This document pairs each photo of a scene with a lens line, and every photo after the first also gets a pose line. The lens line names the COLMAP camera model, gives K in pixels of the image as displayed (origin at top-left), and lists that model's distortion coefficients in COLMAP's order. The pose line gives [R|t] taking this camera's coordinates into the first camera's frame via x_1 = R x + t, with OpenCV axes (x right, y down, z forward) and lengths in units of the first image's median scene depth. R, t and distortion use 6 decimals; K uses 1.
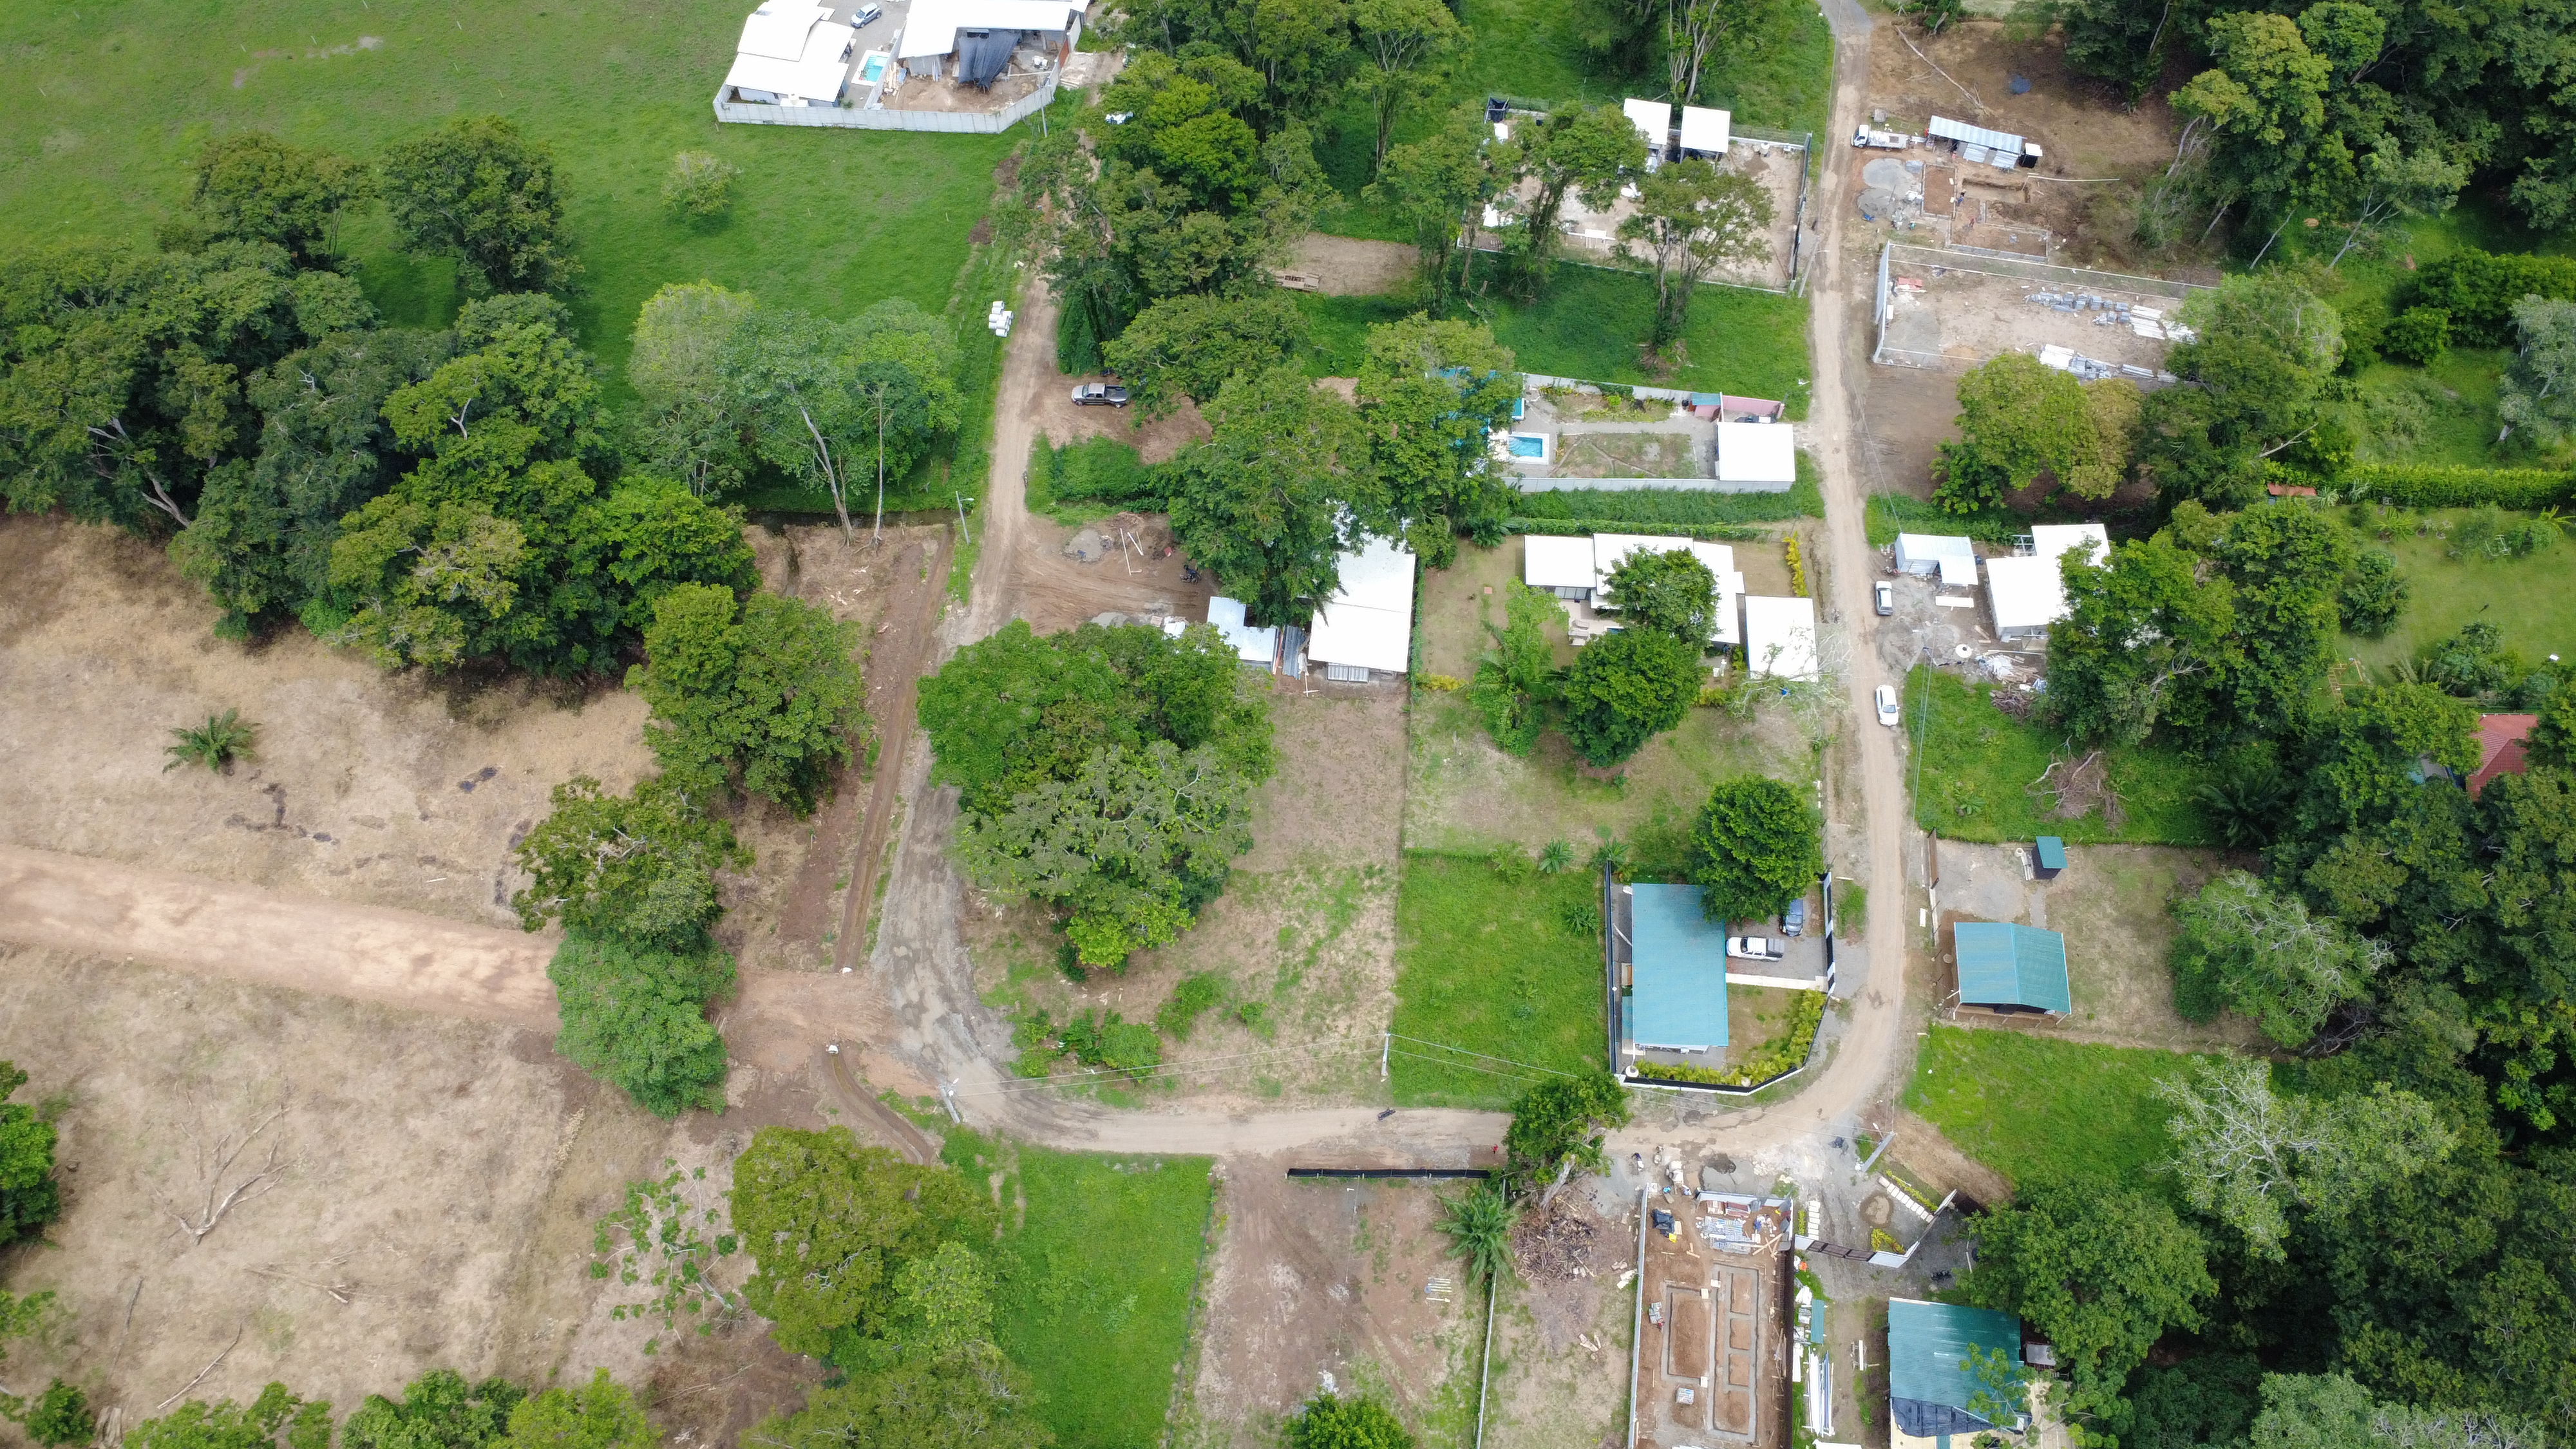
lens RADIAL K [[1869.9, 0, 1281.2], [0, 1869.9, 730.2], [0, 0, 1]] dist [-0.001012, 0.005222]
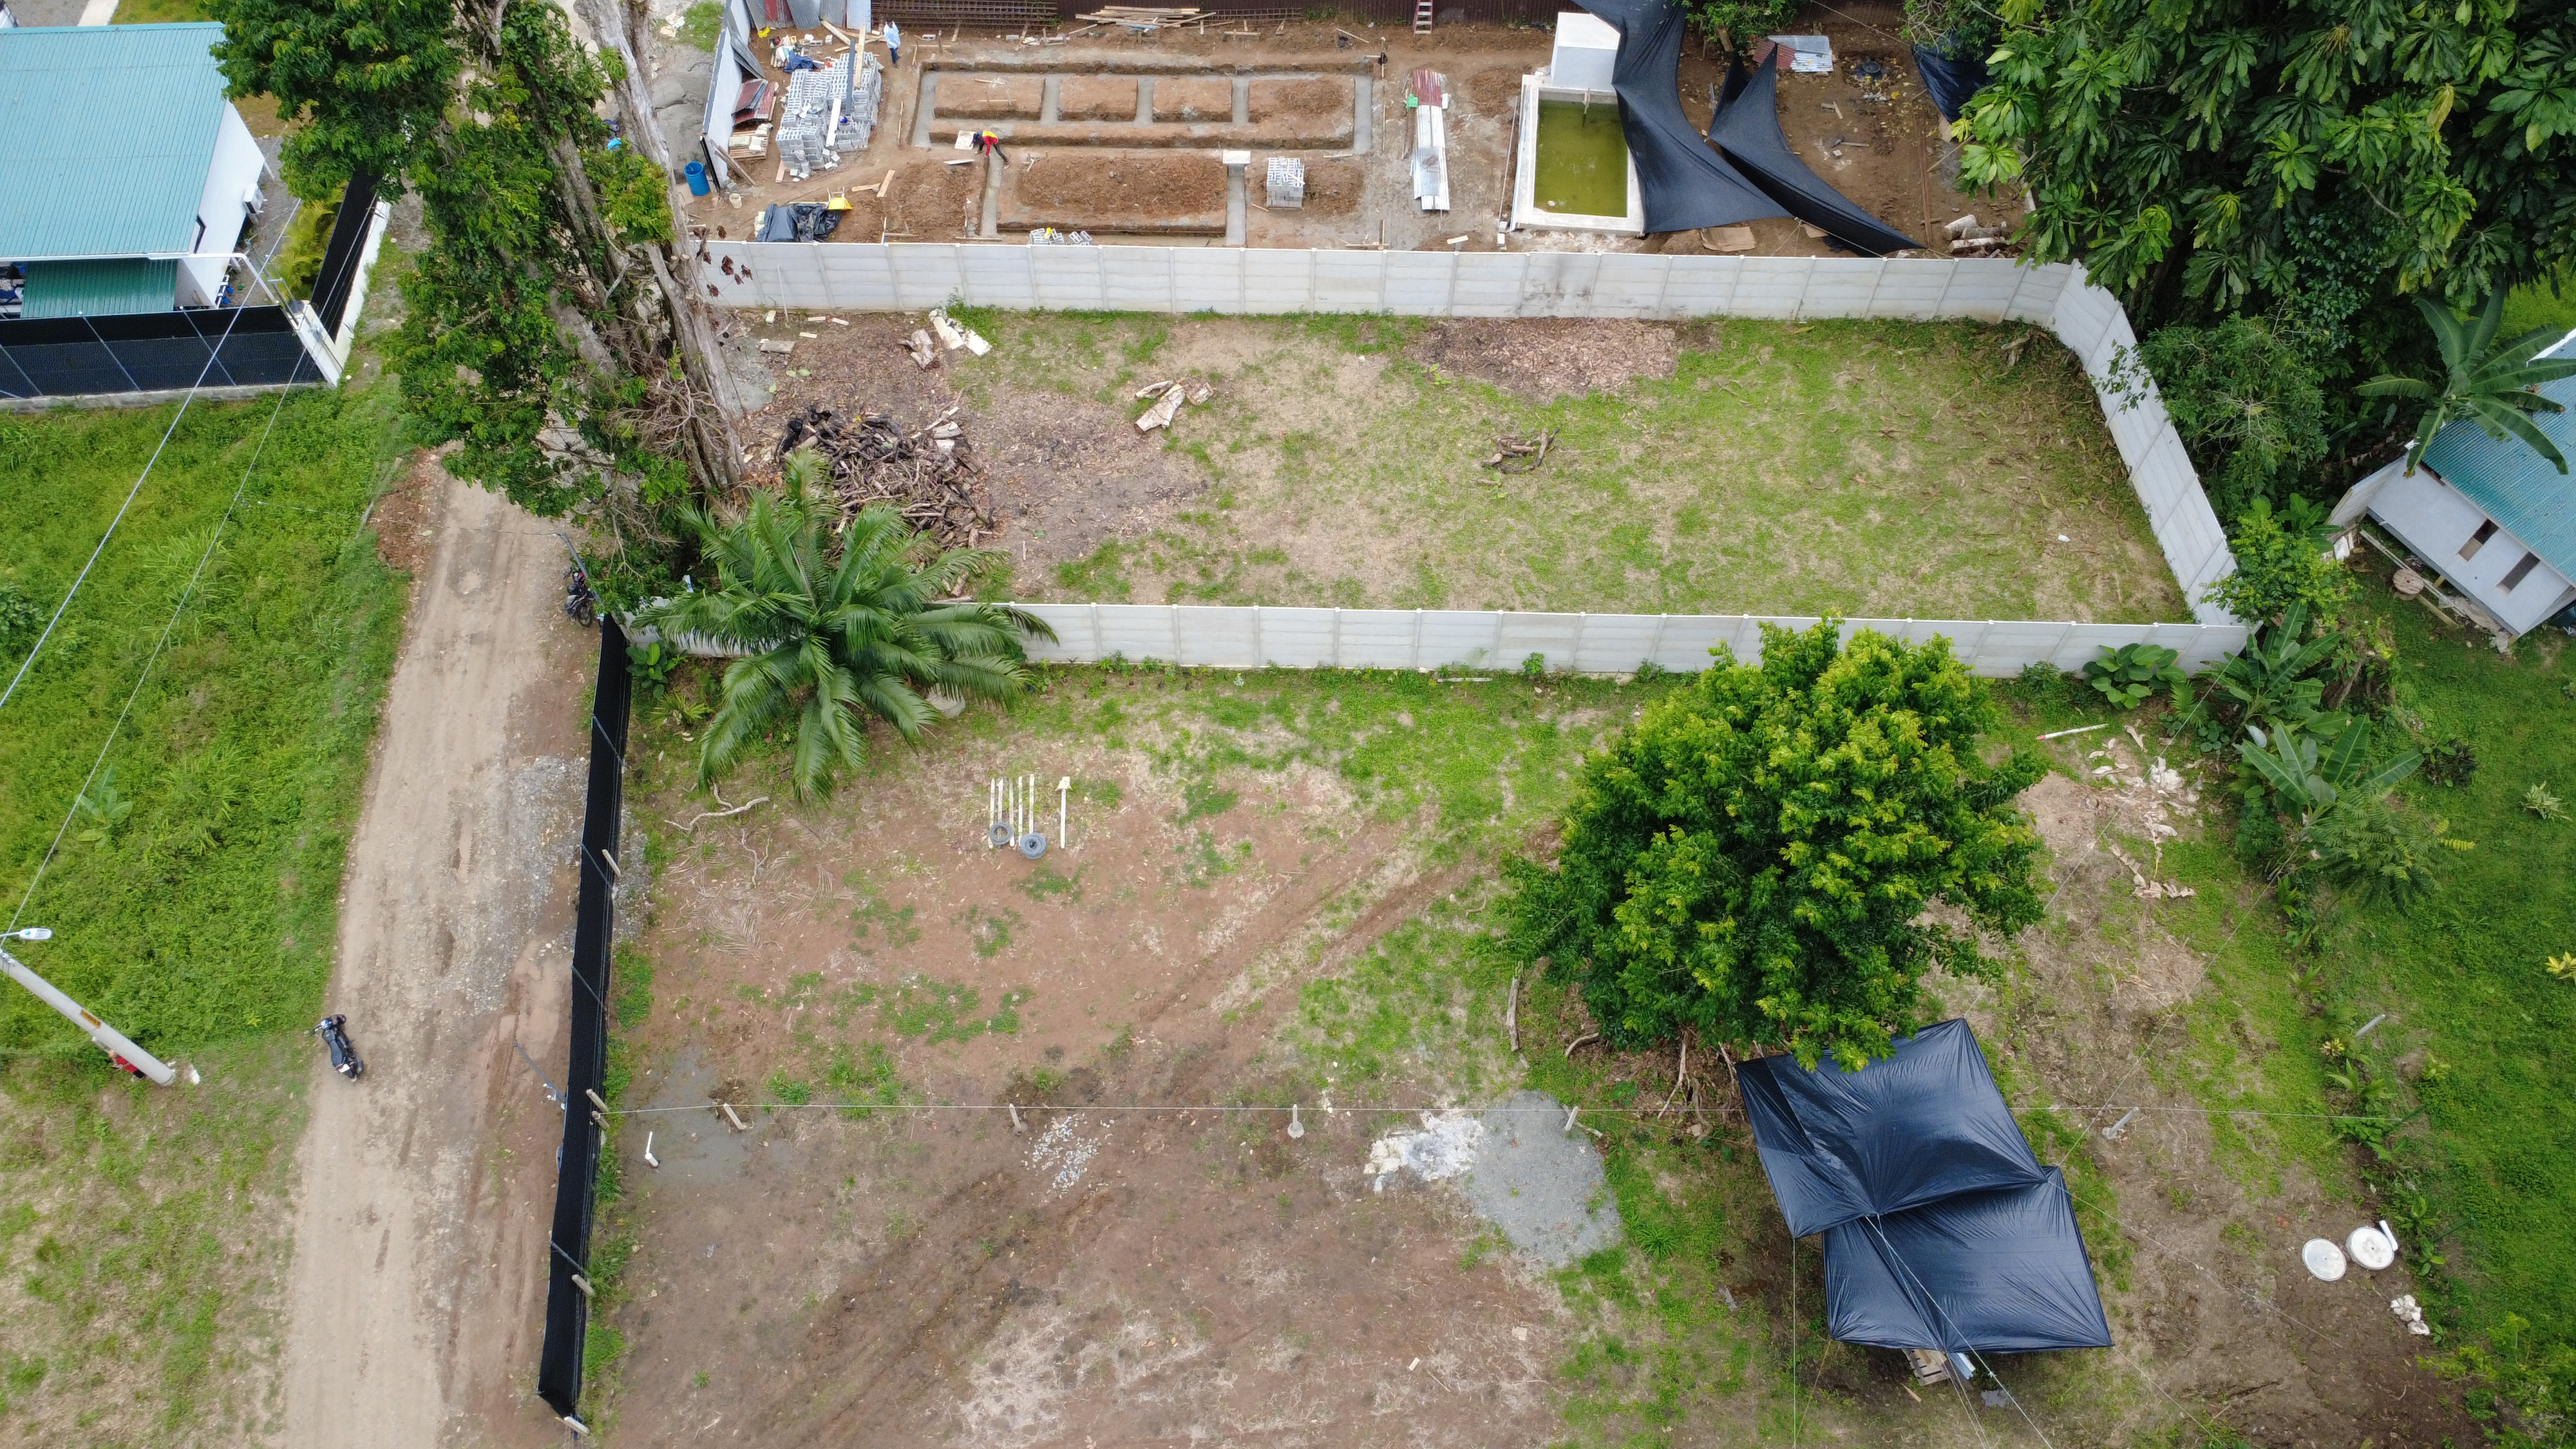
lens RADIAL K [[1869.9, 0, 1285.5], [0, 1869.9, 727.1], [0, 0, 1]] dist [-0.001012, 0.005222]
pose [[-0.134164, -0.839535, 0.526480, -0.053377], [0.852546, 0.173034, 0.493179, 0.174156], [-0.505139, 0.515015, 0.692527, 0.709998]]
